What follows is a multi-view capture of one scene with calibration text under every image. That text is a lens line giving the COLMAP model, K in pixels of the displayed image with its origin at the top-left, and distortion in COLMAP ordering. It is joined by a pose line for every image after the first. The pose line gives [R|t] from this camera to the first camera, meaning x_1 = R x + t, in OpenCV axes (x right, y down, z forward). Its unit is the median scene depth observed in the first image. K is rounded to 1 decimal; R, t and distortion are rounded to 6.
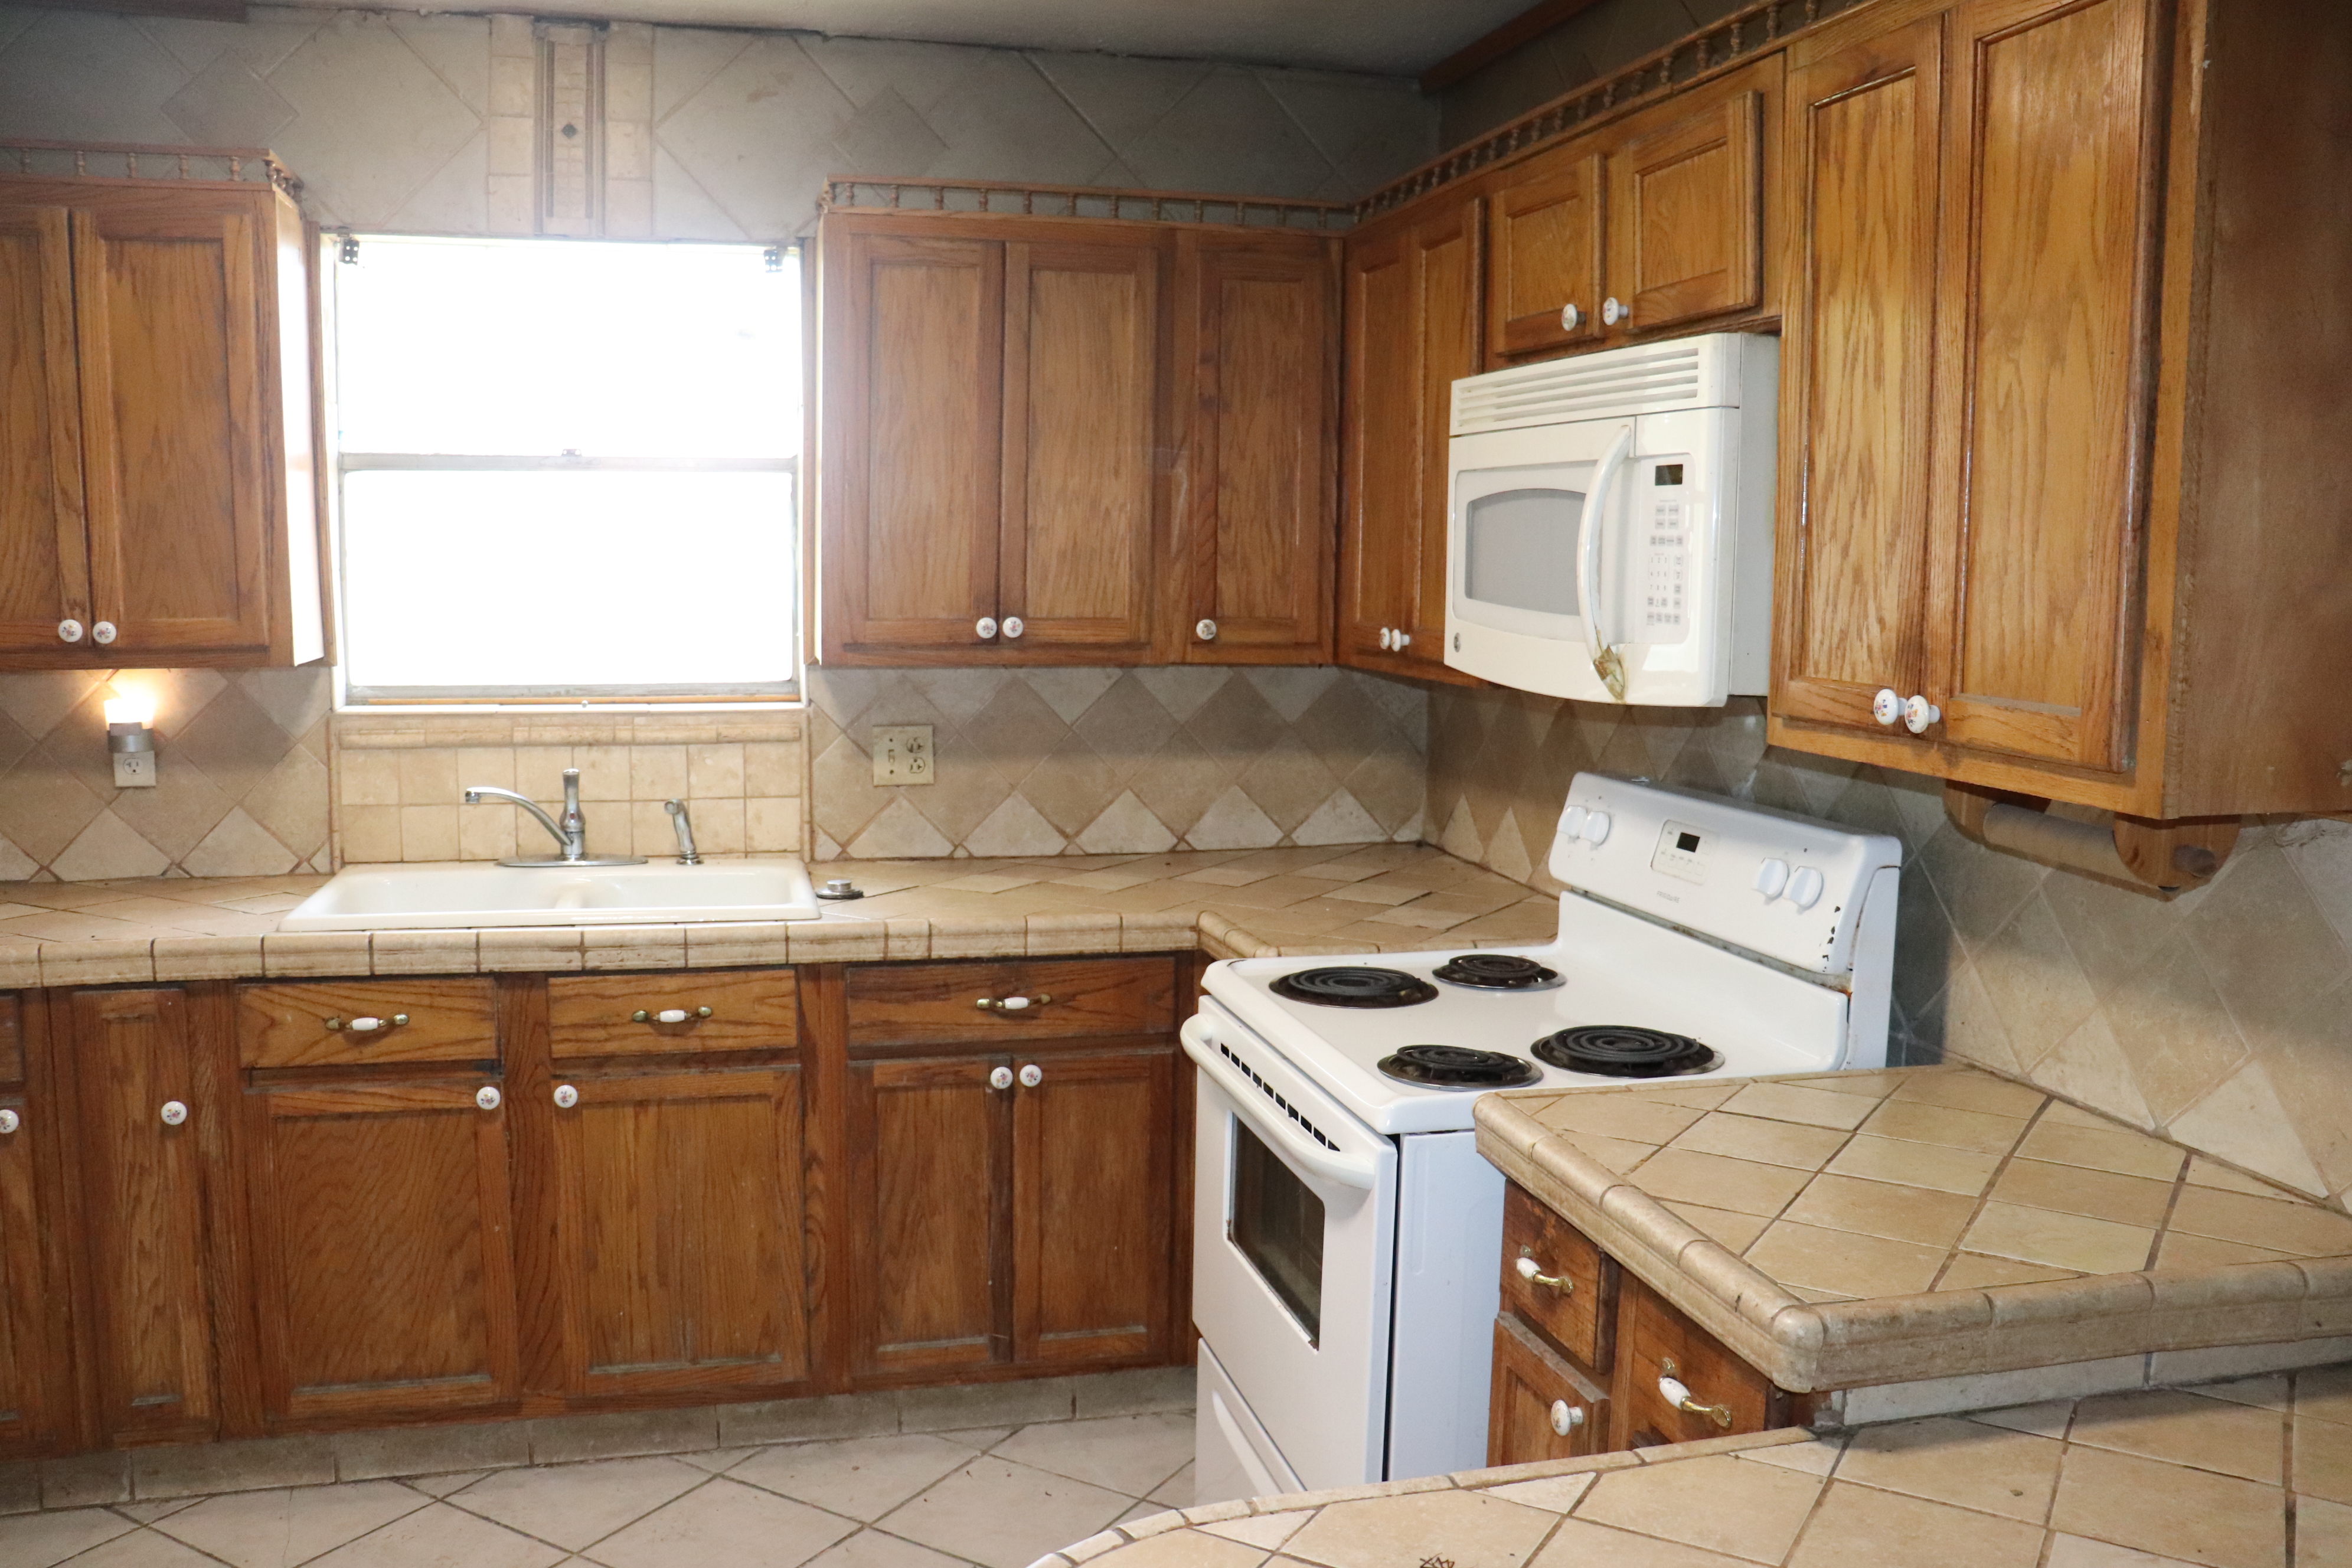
lens RADIAL K [[1948.6, 0, 1179.9], [0, 1948.6, 792.2], [0, 0, 1]] dist [-0.169296, 0.150726]
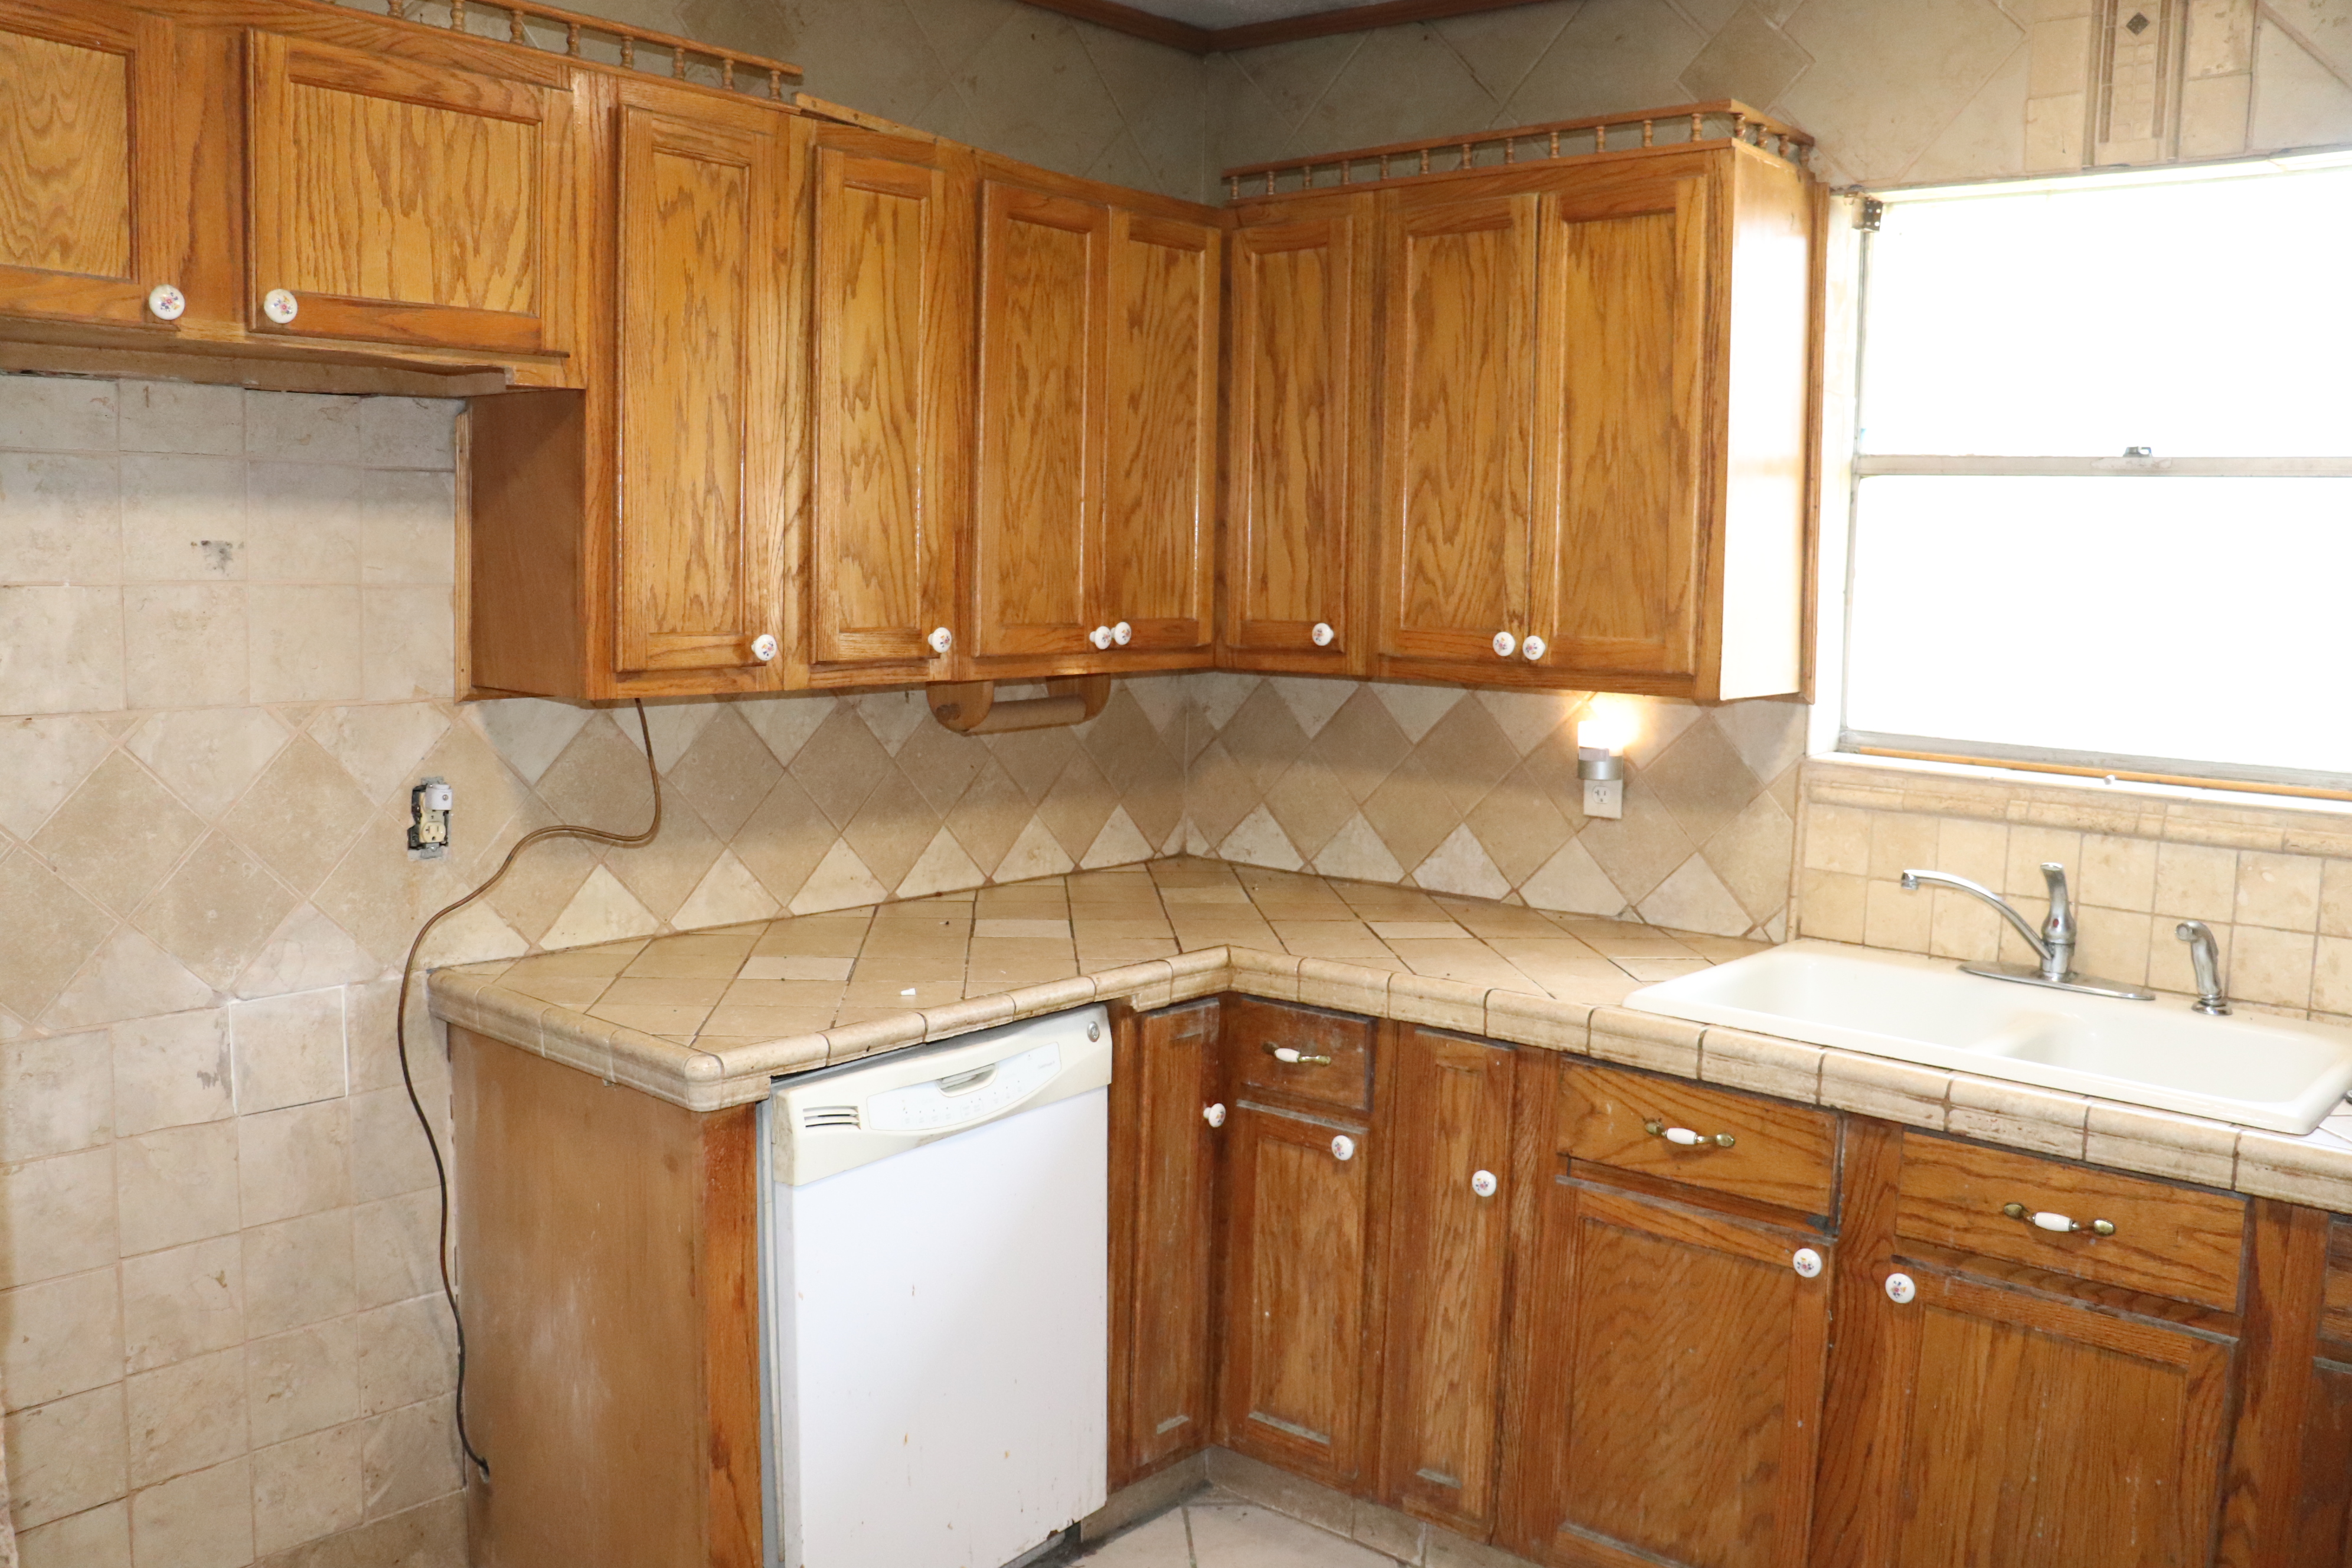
lens RADIAL K [[1948.6, 0, 1179.9], [0, 1948.6, 792.2], [0, 0, 1]] dist [-0.169296, 0.150726]
pose [[0.575765, 0.103889, -0.810988, 0.103689], [-0.116527, 0.992196, 0.044373, -0.036943], [0.809269, 0.068954, 0.583378, 0.308572]]
